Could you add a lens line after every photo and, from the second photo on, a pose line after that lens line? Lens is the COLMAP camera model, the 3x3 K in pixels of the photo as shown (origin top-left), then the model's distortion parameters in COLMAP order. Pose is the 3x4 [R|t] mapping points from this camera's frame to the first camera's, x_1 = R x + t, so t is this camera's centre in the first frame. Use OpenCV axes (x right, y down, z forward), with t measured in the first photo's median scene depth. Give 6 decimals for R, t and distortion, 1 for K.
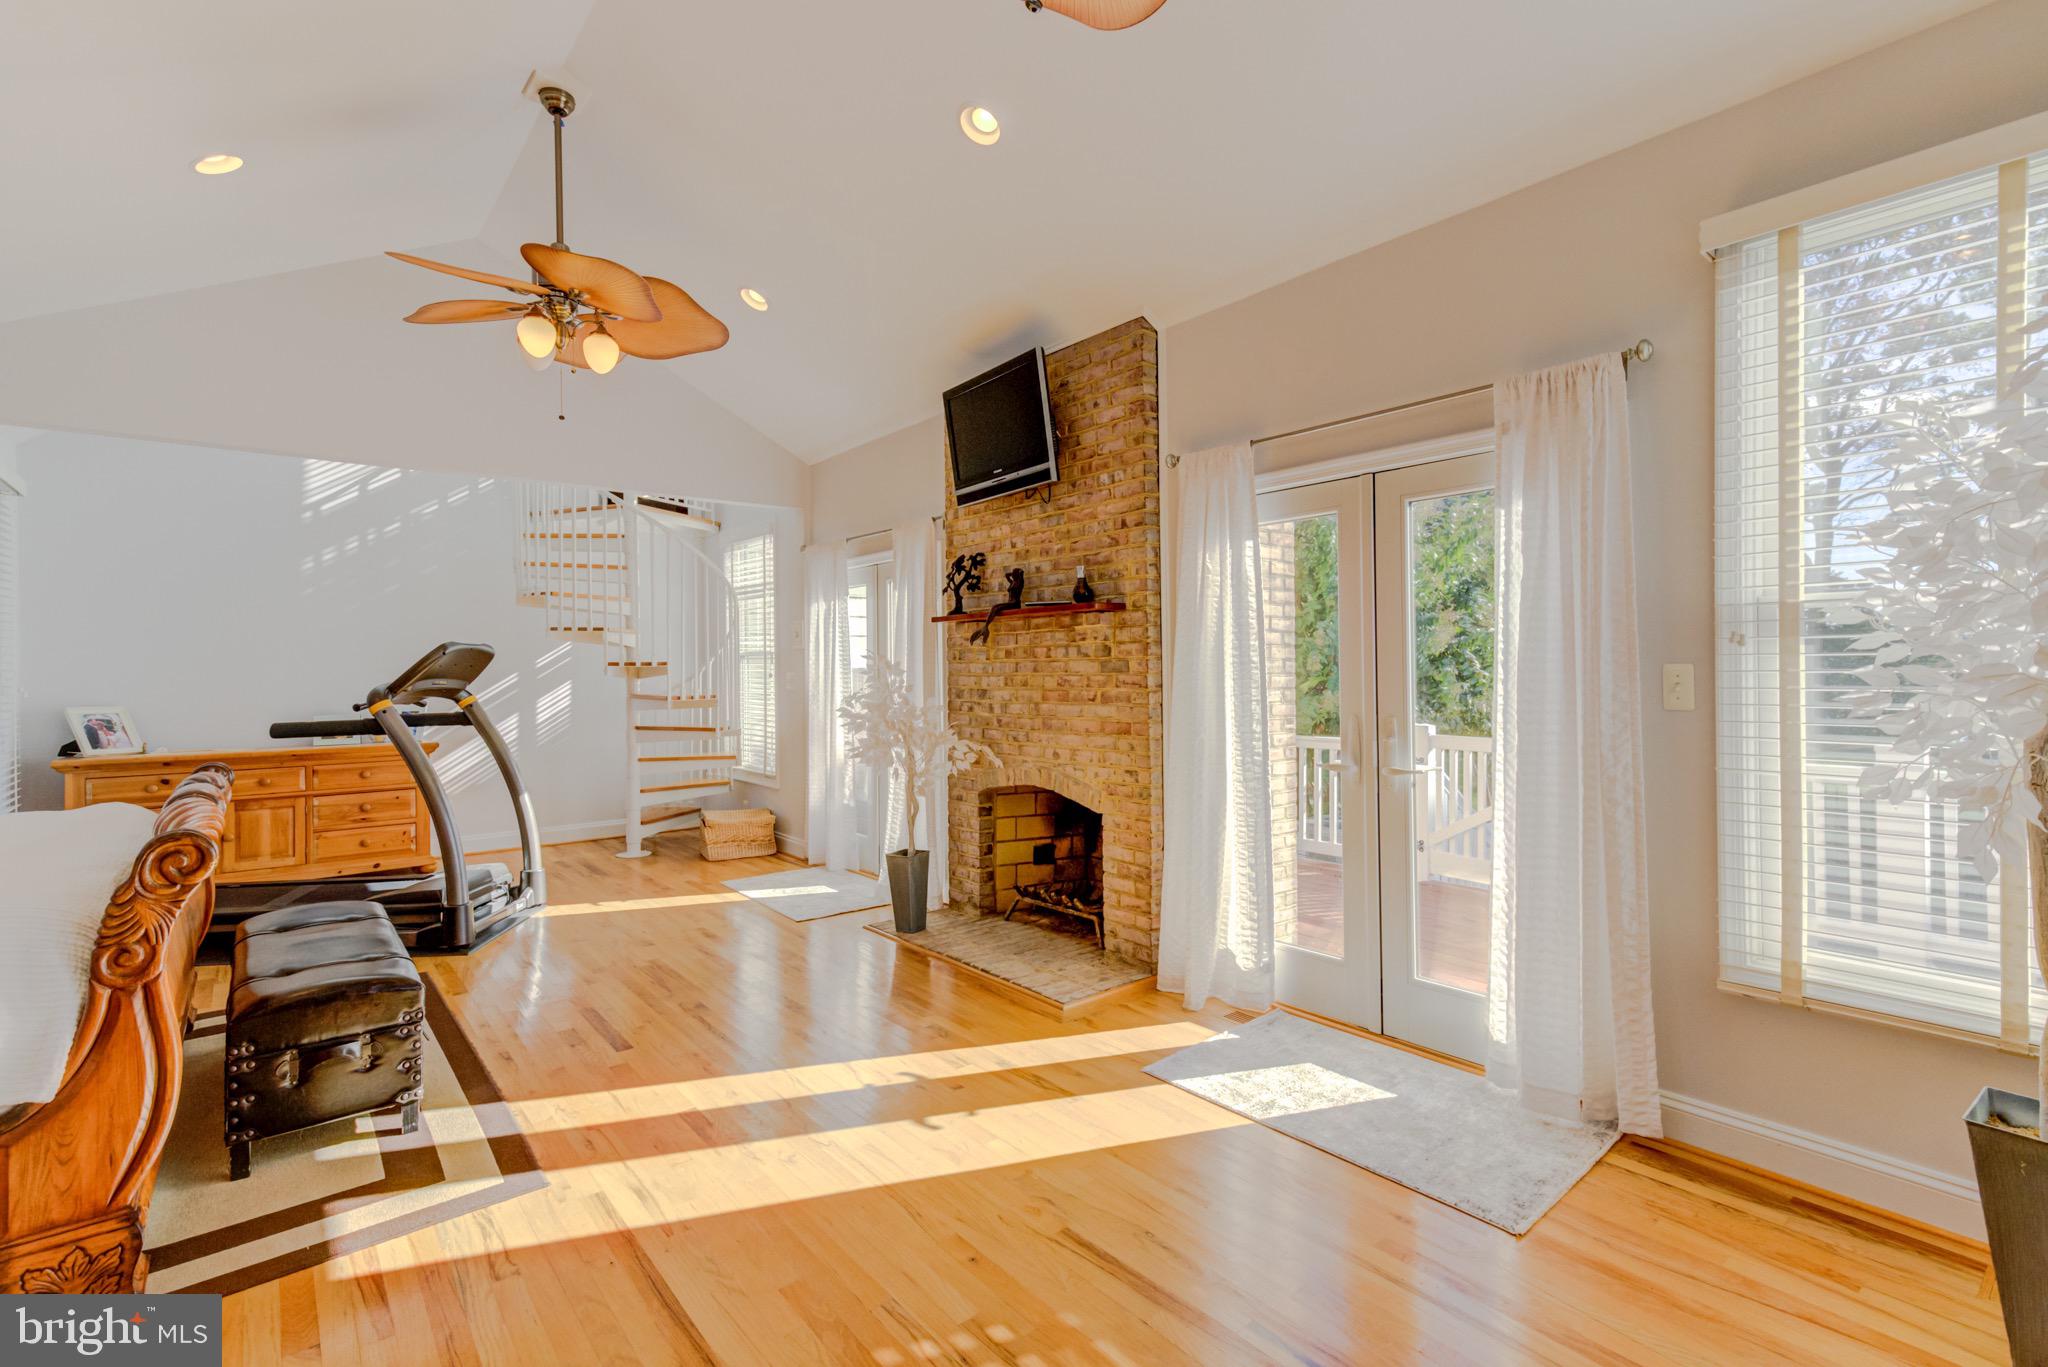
lens RADIAL K [[932.1, 0, 992.9], [0, 932.1, 669.1], [0, 0, 1]] dist [0.012576, 0.002232]
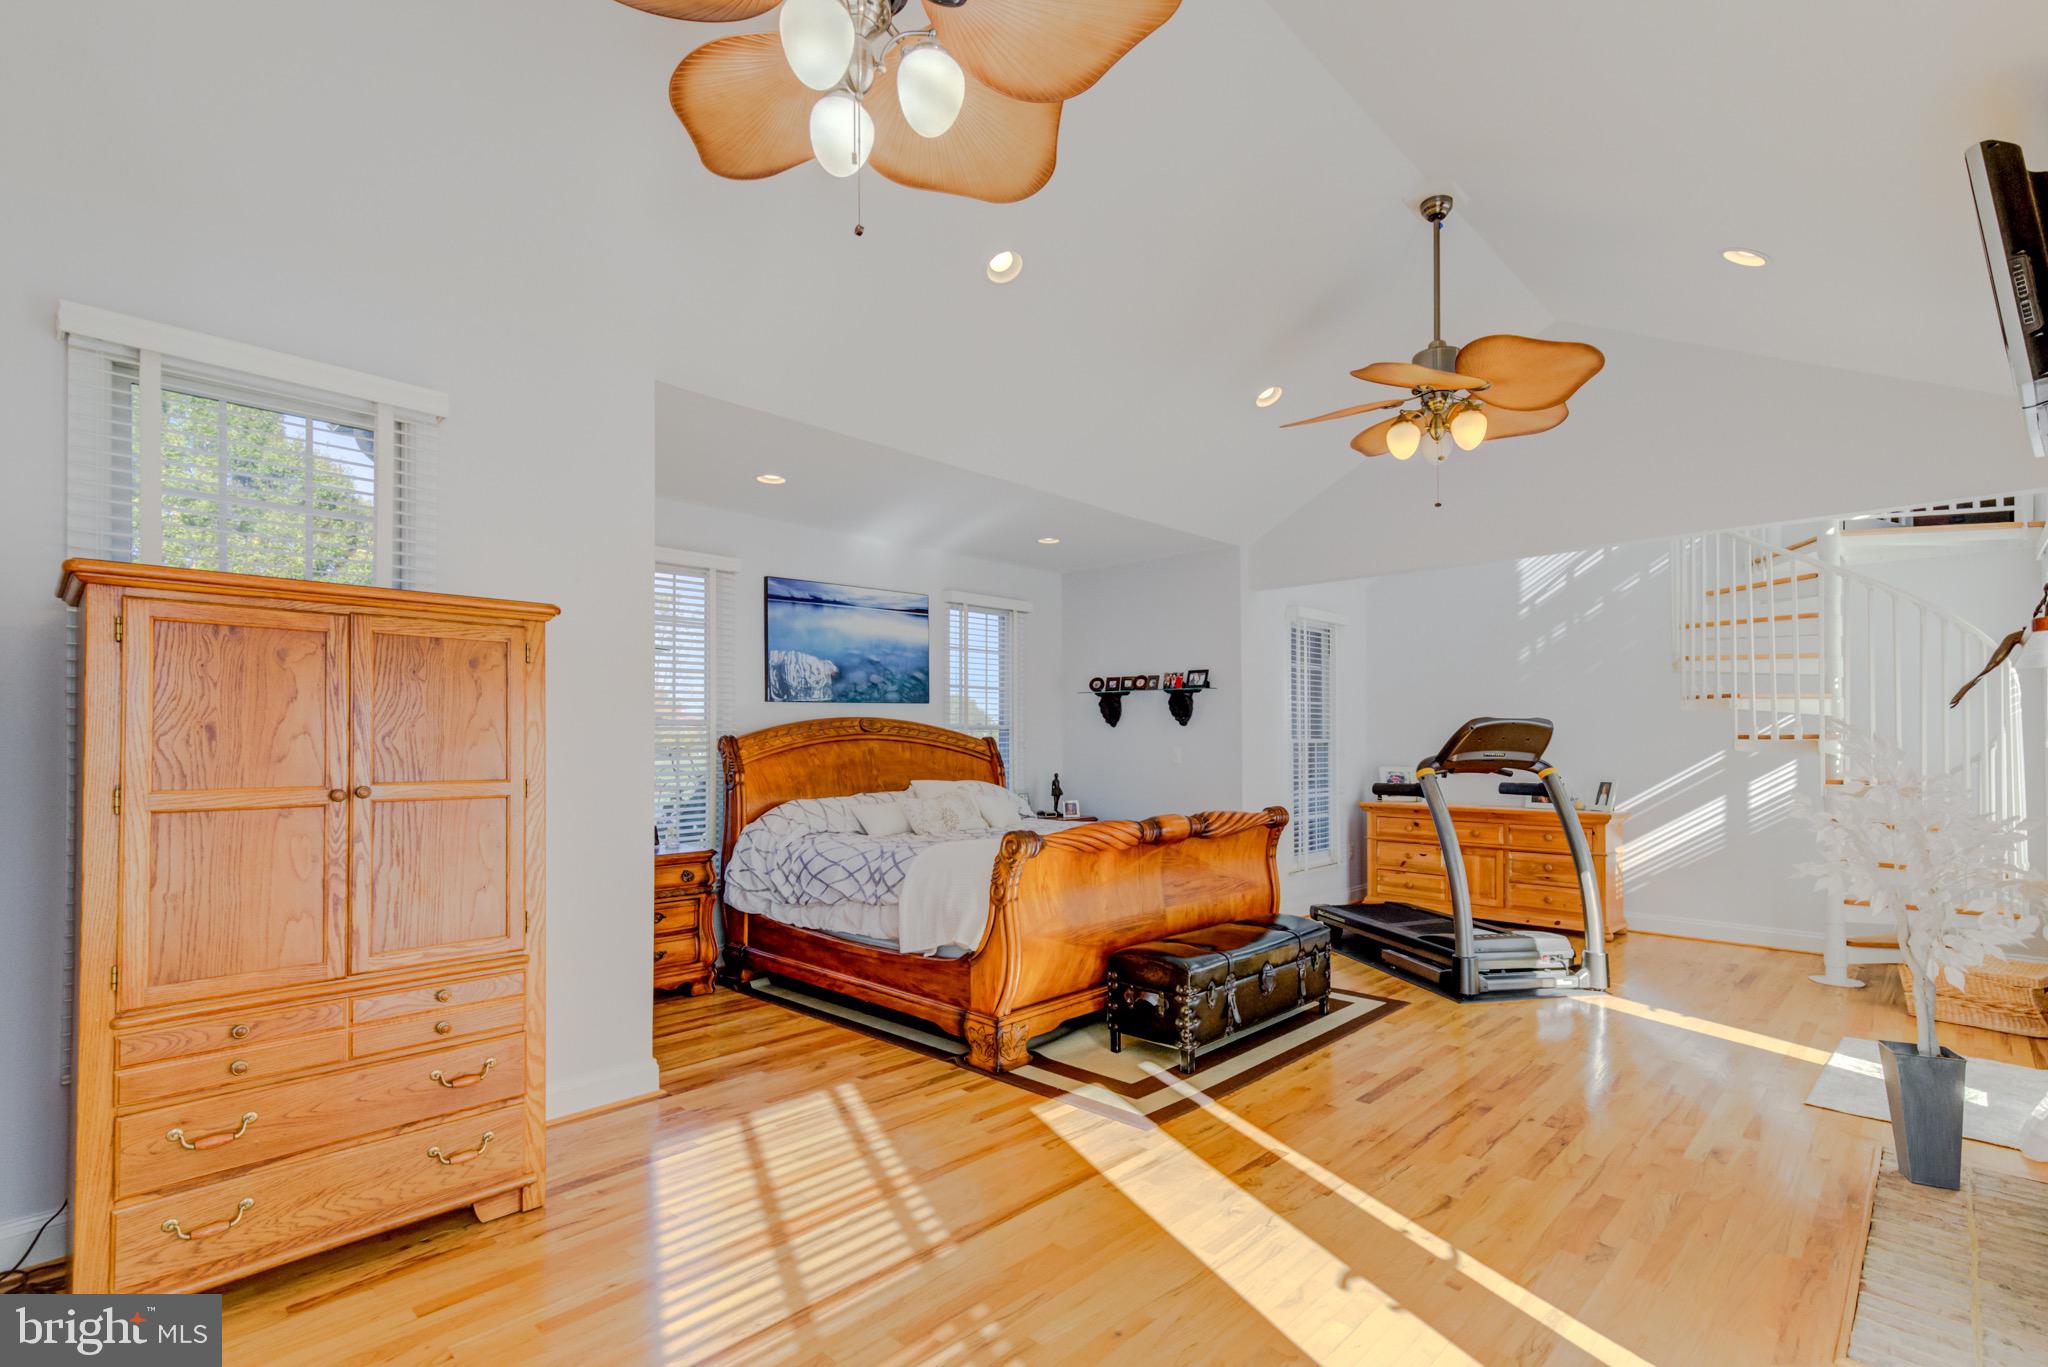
lens RADIAL K [[932.1, 0, 1061.9], [0, 932.1, 732.5], [0, 0, 1]] dist [0.012576, 0.002232]
pose [[0.168443, -0.002212, -0.985709, 0.427384], [-0.003036, 0.999992, -0.002762, -0.007433], [0.985707, 0.003458, 0.168435, 0.345559]]
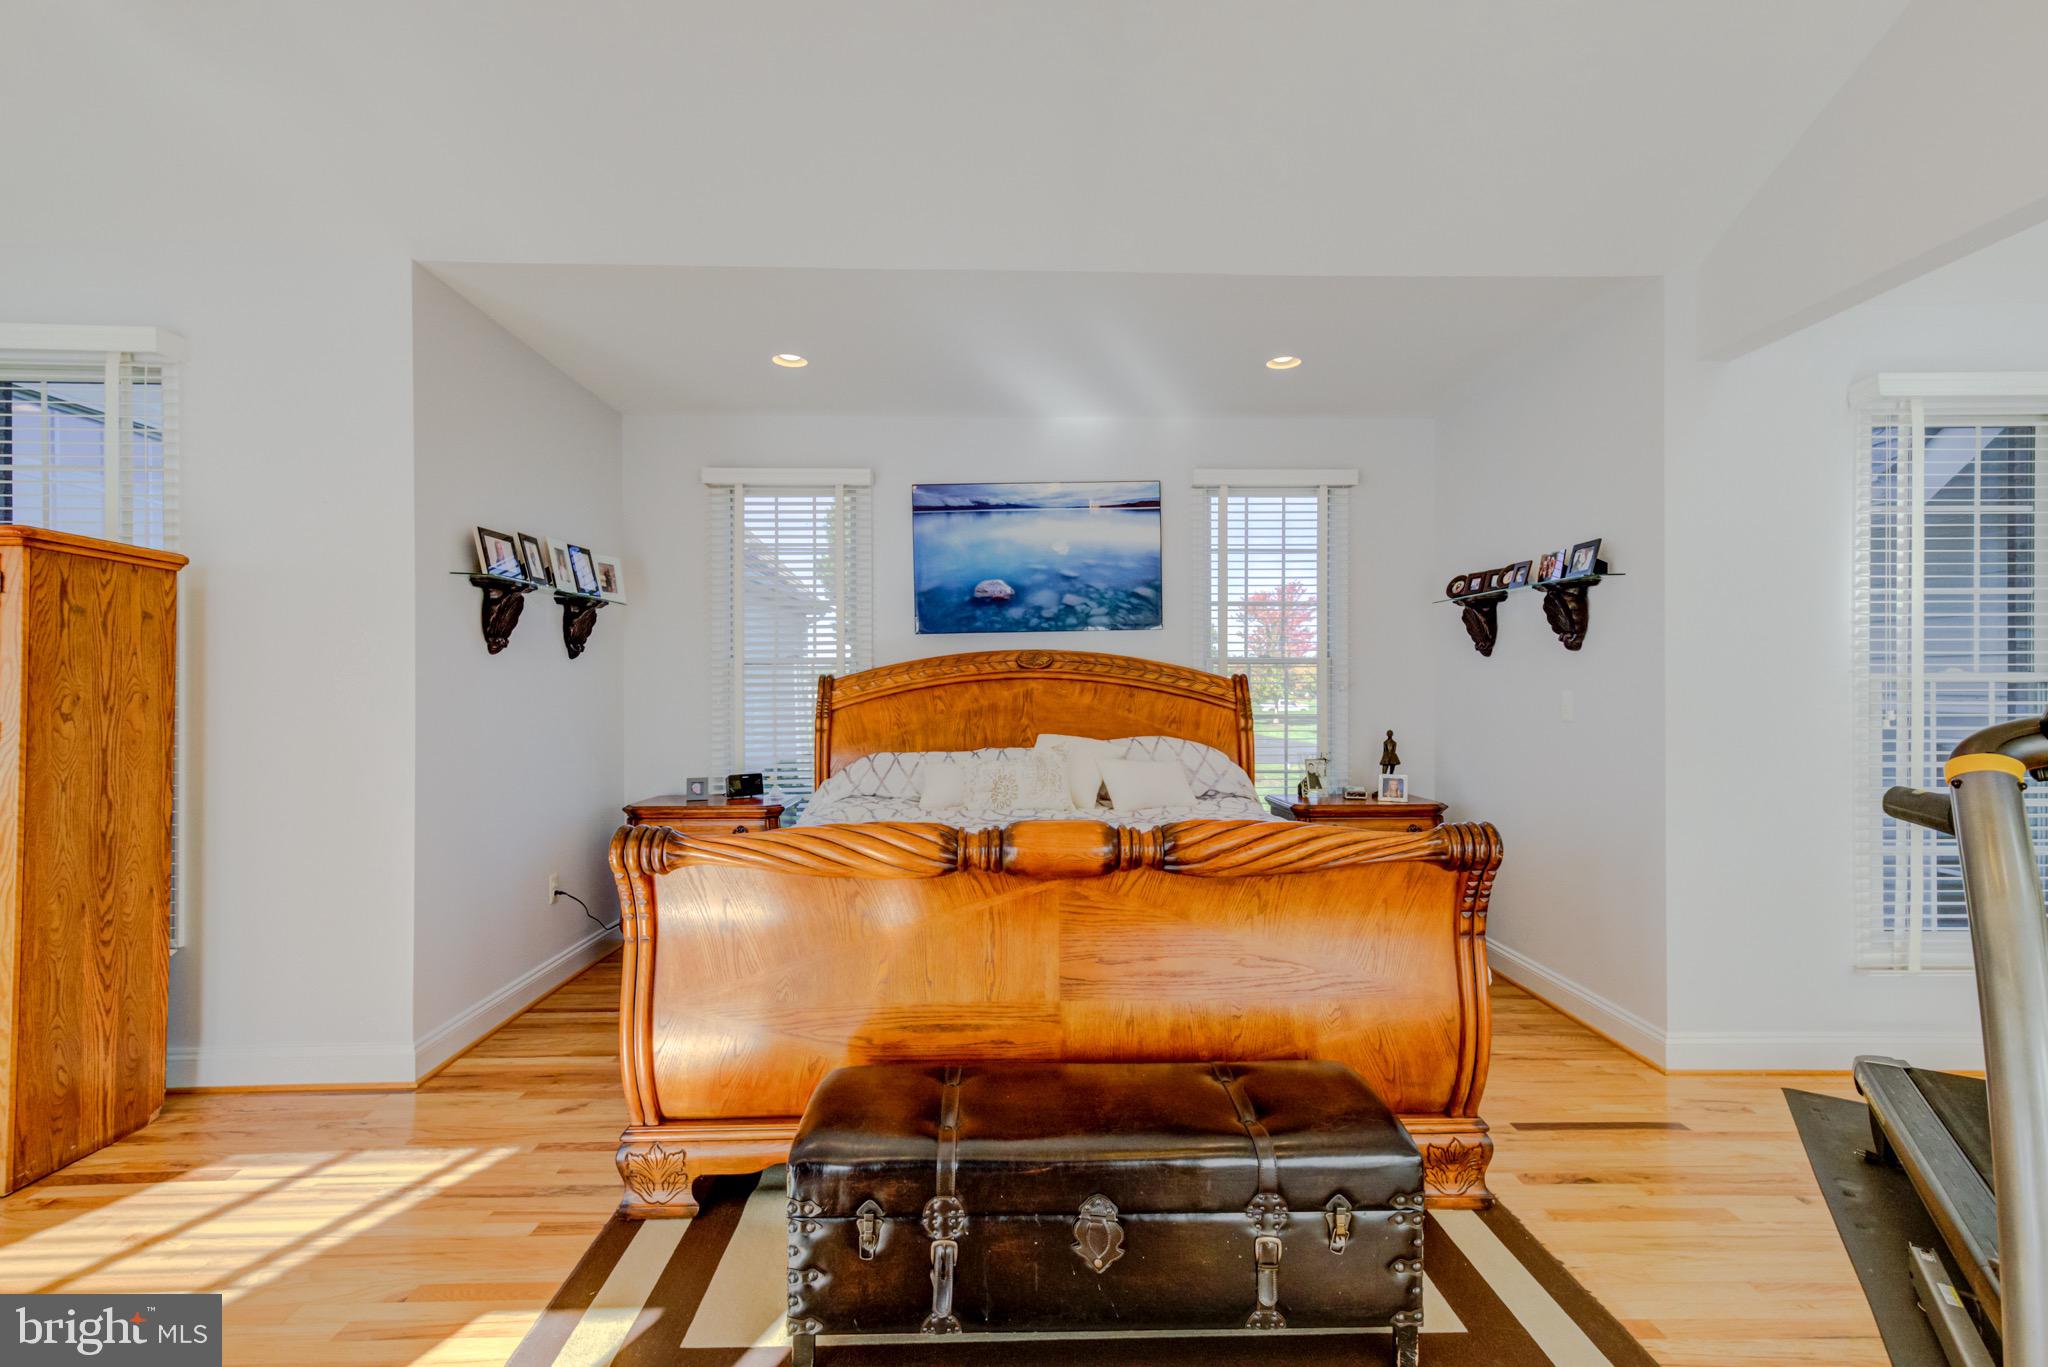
lens RADIAL K [[932.1, 0, 1028.0], [0, 932.1, 686.7], [0, 0, 1]] dist [0.012576, 0.002232]
pose [[-0.583398, 0.007754, -0.812149, -0.105993], [0.003545, 0.999969, 0.007001, 0.001328], [0.812178, 0.001205, -0.583408, 0.896701]]
